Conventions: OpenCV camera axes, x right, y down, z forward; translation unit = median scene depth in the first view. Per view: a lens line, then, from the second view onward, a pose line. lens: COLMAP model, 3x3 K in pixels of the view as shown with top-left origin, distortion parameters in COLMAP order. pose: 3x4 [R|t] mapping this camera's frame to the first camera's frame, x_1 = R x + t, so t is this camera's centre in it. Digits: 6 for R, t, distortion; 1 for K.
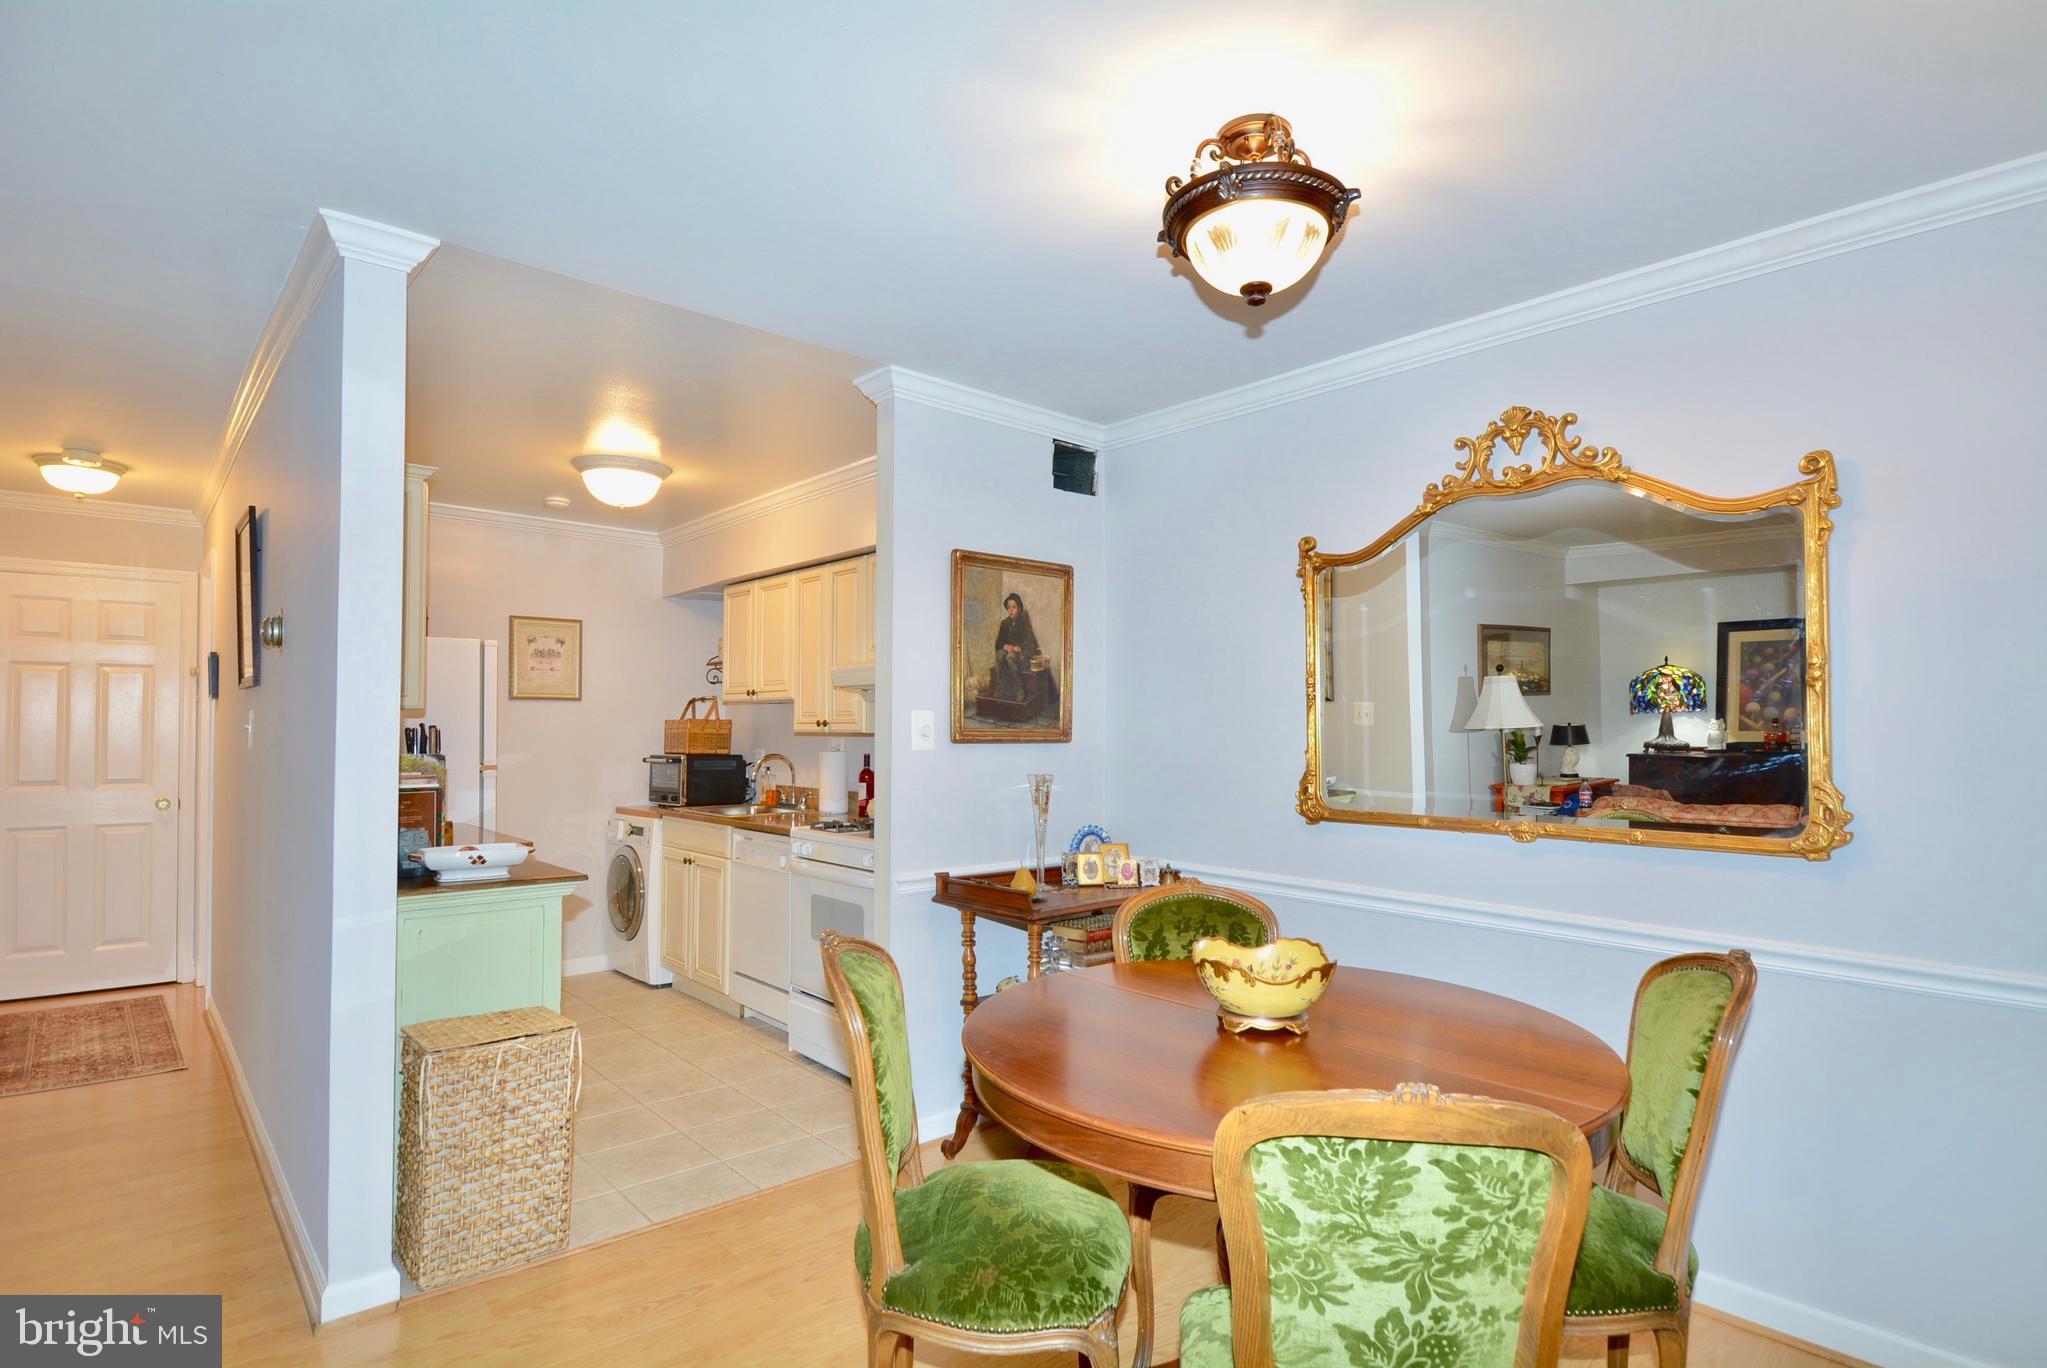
lens RADIAL K [[1053.1, 0, 1029.6], [0, 1053.1, 699.5], [0, 0, 1]] dist [-0.017749, -0.008681]
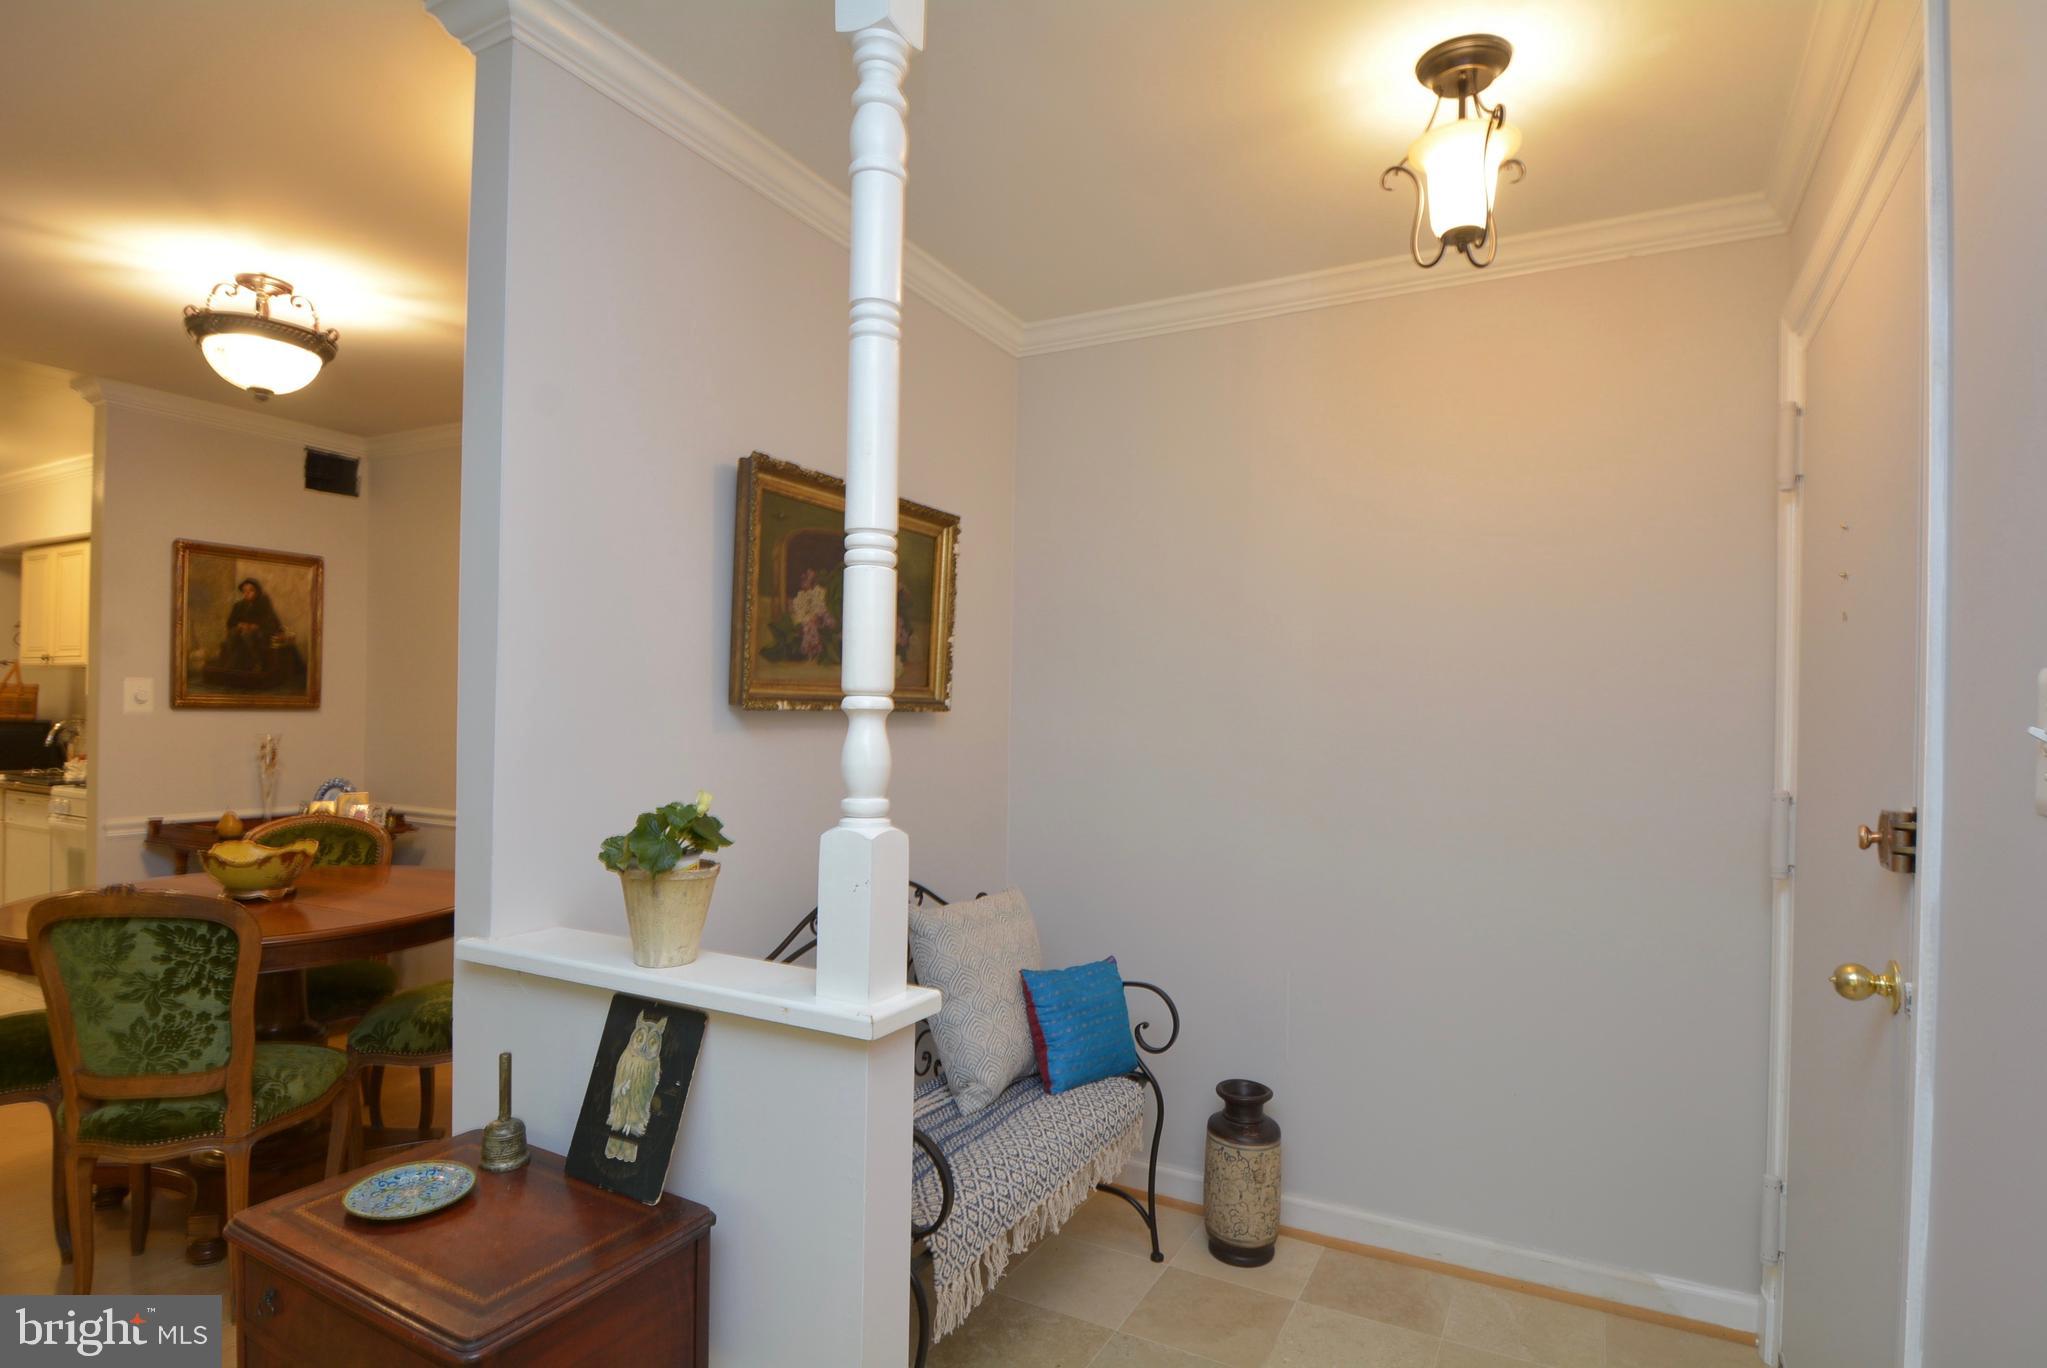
lens RADIAL K [[1053.1, 0, 1036.4], [0, 1053.1, 699.7], [0, 0, 1]] dist [-0.017749, -0.008681]
pose [[0.925092, 0.012412, 0.379539, 0.356592], [-0.021724, 0.999559, 0.020261, -0.010279], [-0.379120, -0.026989, 0.924954, -0.394250]]
